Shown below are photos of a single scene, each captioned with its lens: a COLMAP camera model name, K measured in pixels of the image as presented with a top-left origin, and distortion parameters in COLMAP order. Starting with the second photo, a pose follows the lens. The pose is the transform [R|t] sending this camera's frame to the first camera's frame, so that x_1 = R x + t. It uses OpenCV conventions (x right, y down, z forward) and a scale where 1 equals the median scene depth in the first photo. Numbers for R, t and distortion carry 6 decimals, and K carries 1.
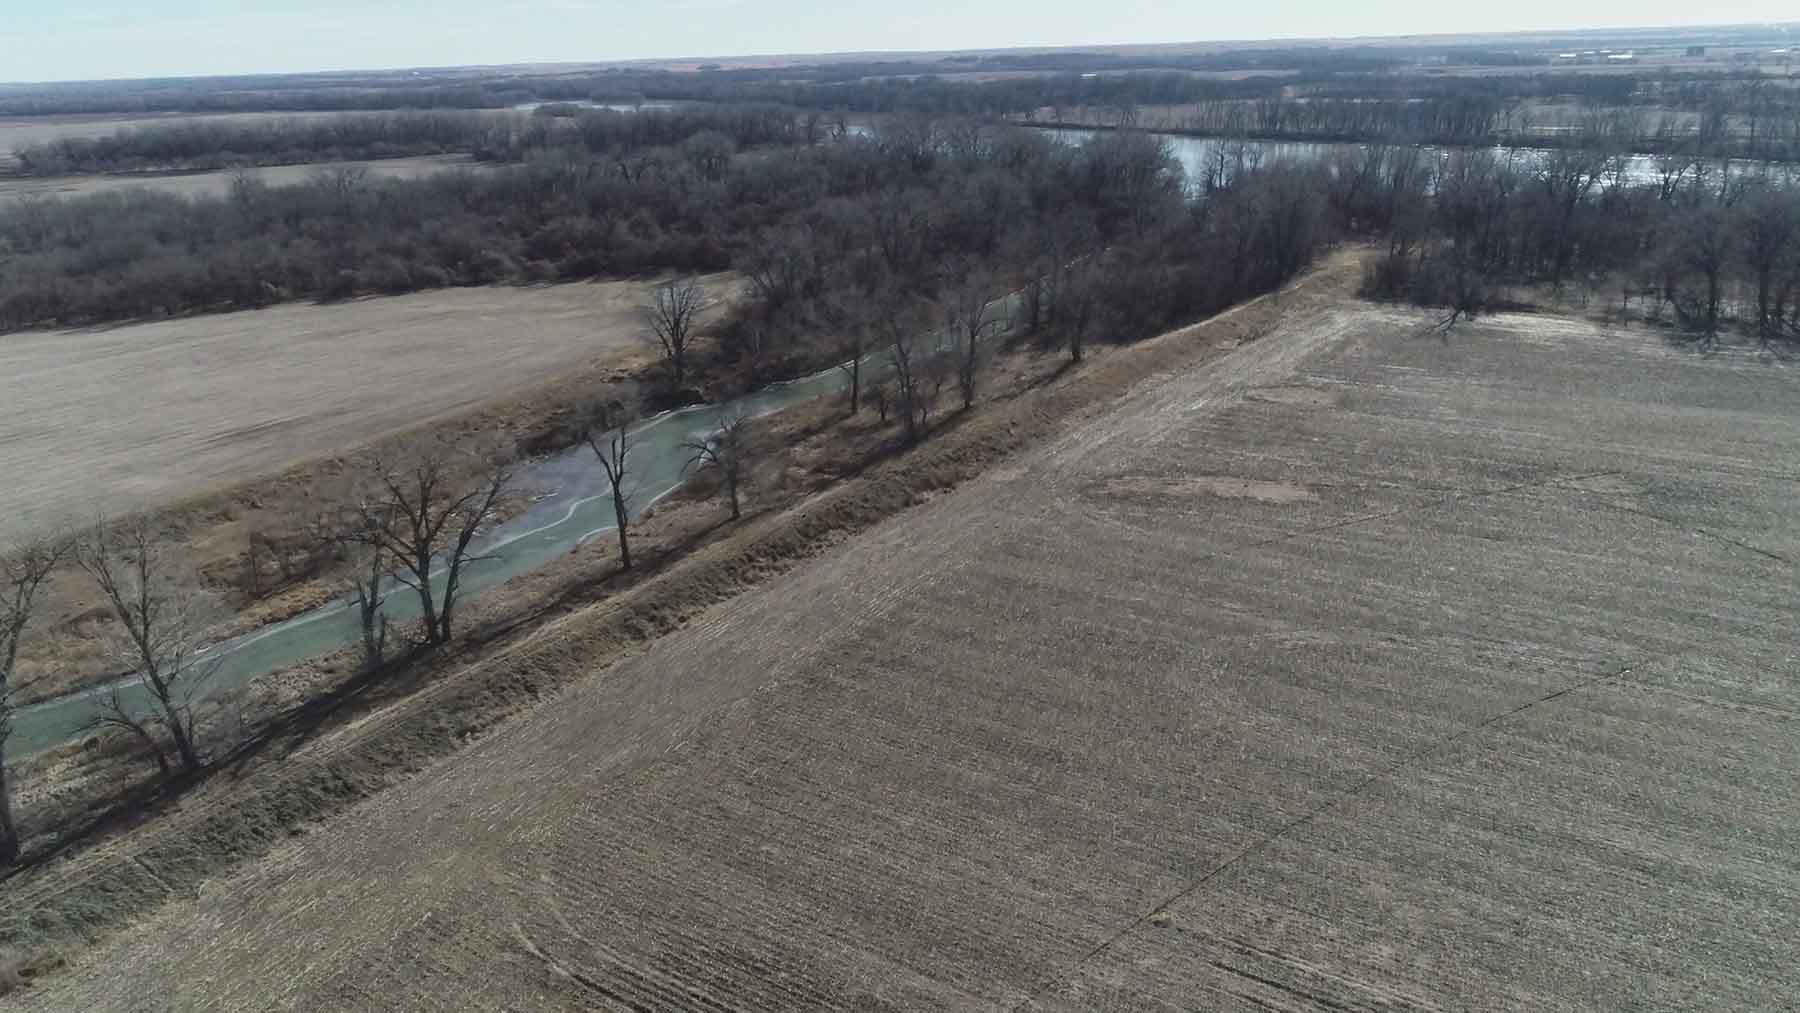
lens RADIAL K [[1271.9, 0, 900.0], [0, 1271.9, 506.5], [0, 0, 1]] dist [0.000971, -0.004229]
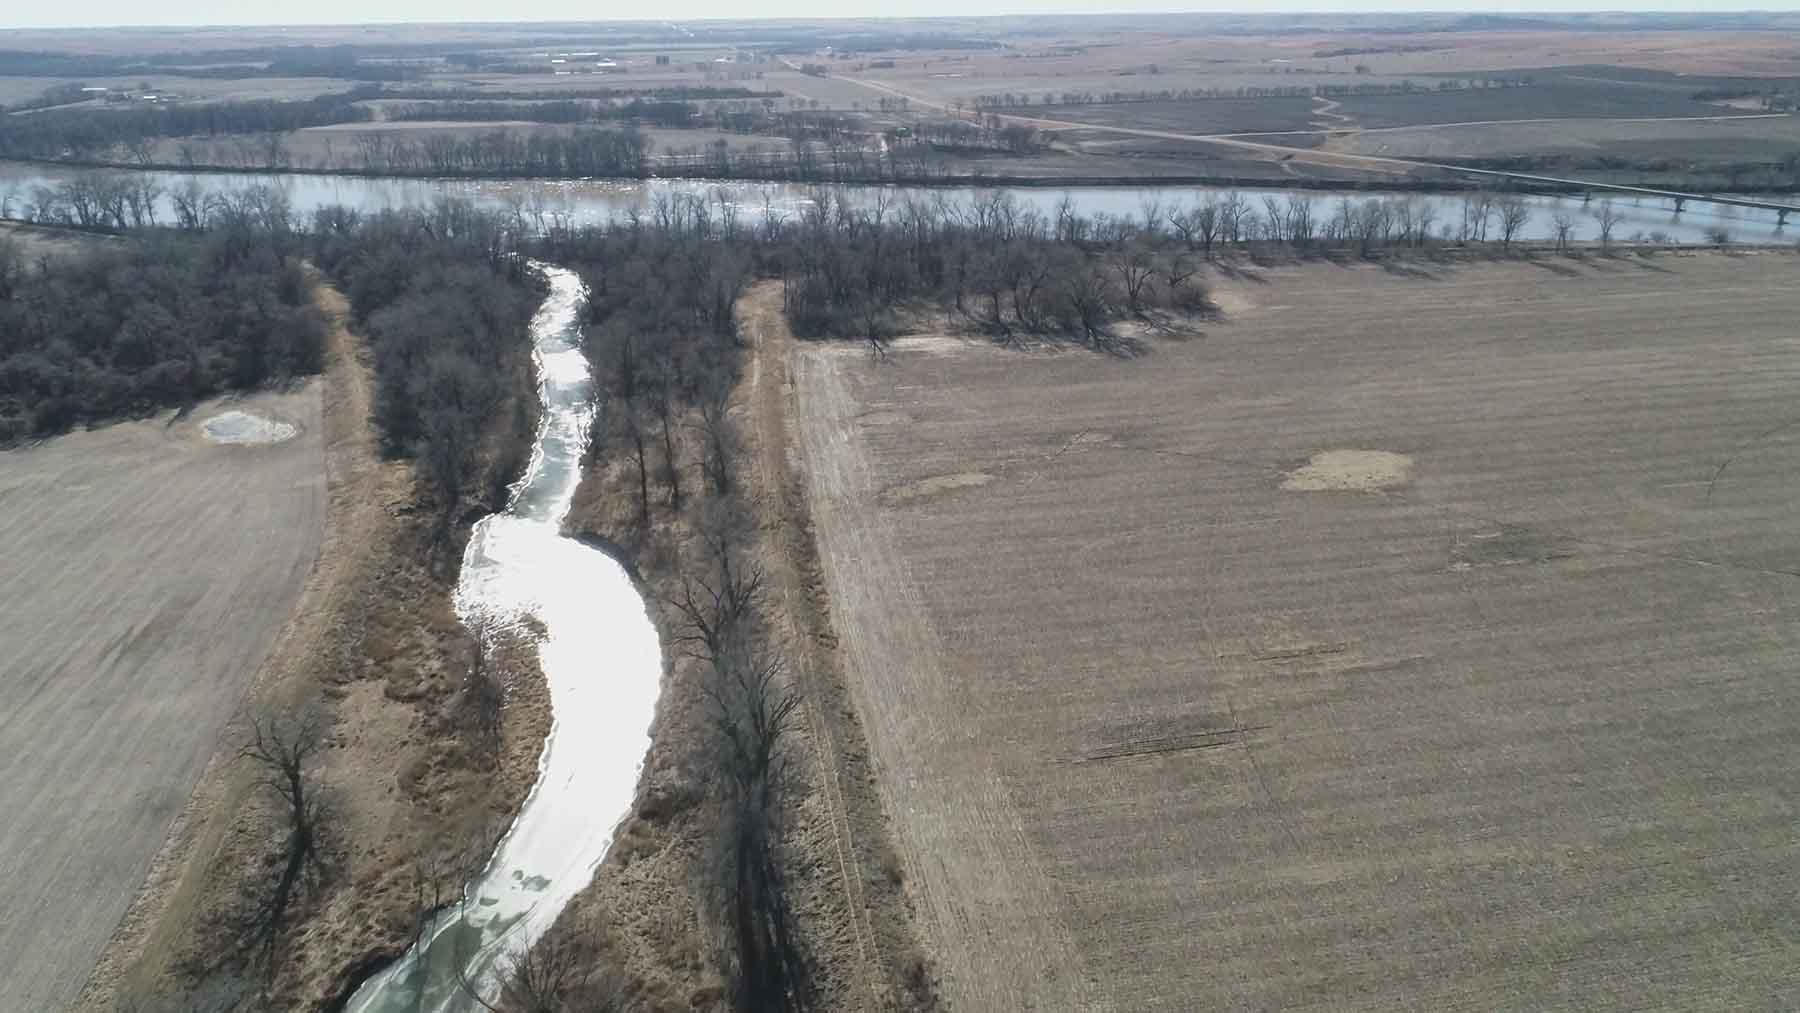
lens RADIAL K [[1278.3, 0, 900.0], [0, 1278.3, 506.5], [0, 0, 1]] dist [-0.000763, 0.004262]
pose [[0.730034, -0.223609, 0.645793, -0.571604], [0.218061, 0.971779, 0.089978, -0.097242], [-0.647688, 0.075135, 0.758192, -0.139876]]
